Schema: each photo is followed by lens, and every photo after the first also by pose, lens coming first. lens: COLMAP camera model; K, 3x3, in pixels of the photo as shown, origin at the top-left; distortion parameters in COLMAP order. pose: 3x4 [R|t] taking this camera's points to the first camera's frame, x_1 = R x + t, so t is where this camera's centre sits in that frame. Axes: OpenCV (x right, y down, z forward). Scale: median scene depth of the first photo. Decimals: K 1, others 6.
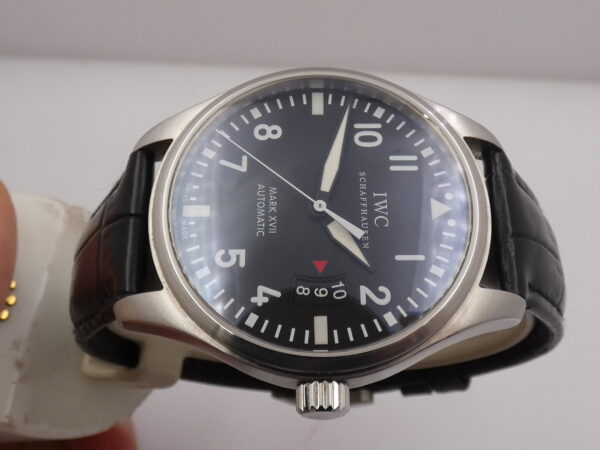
lens RADIAL K [[767.8, 0, 298.9], [0, 767.8, 227.7], [0, 0, 1]] dist [0.013207, 0.000000]
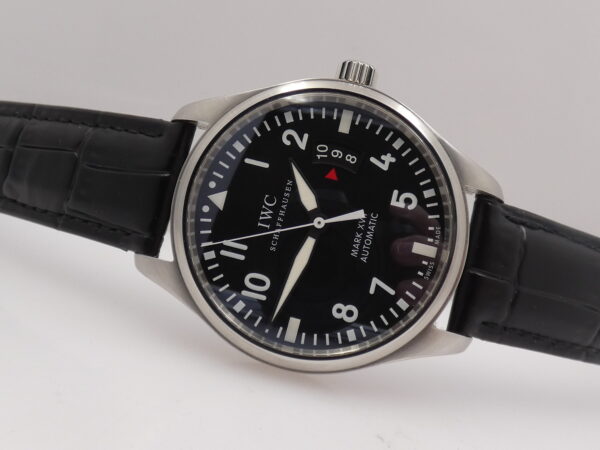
lens RADIAL K [[767.8, 0, 298.1], [0, 767.8, 225.5], [0, 0, 1]] dist [0.013207, 0.000000]
pose [[-0.967604, -0.249324, 0.039761, 0.011452], [0.236812, -0.841649, 0.485332, -0.586466], [-0.087540, 0.479025, 0.873426, 0.005233]]
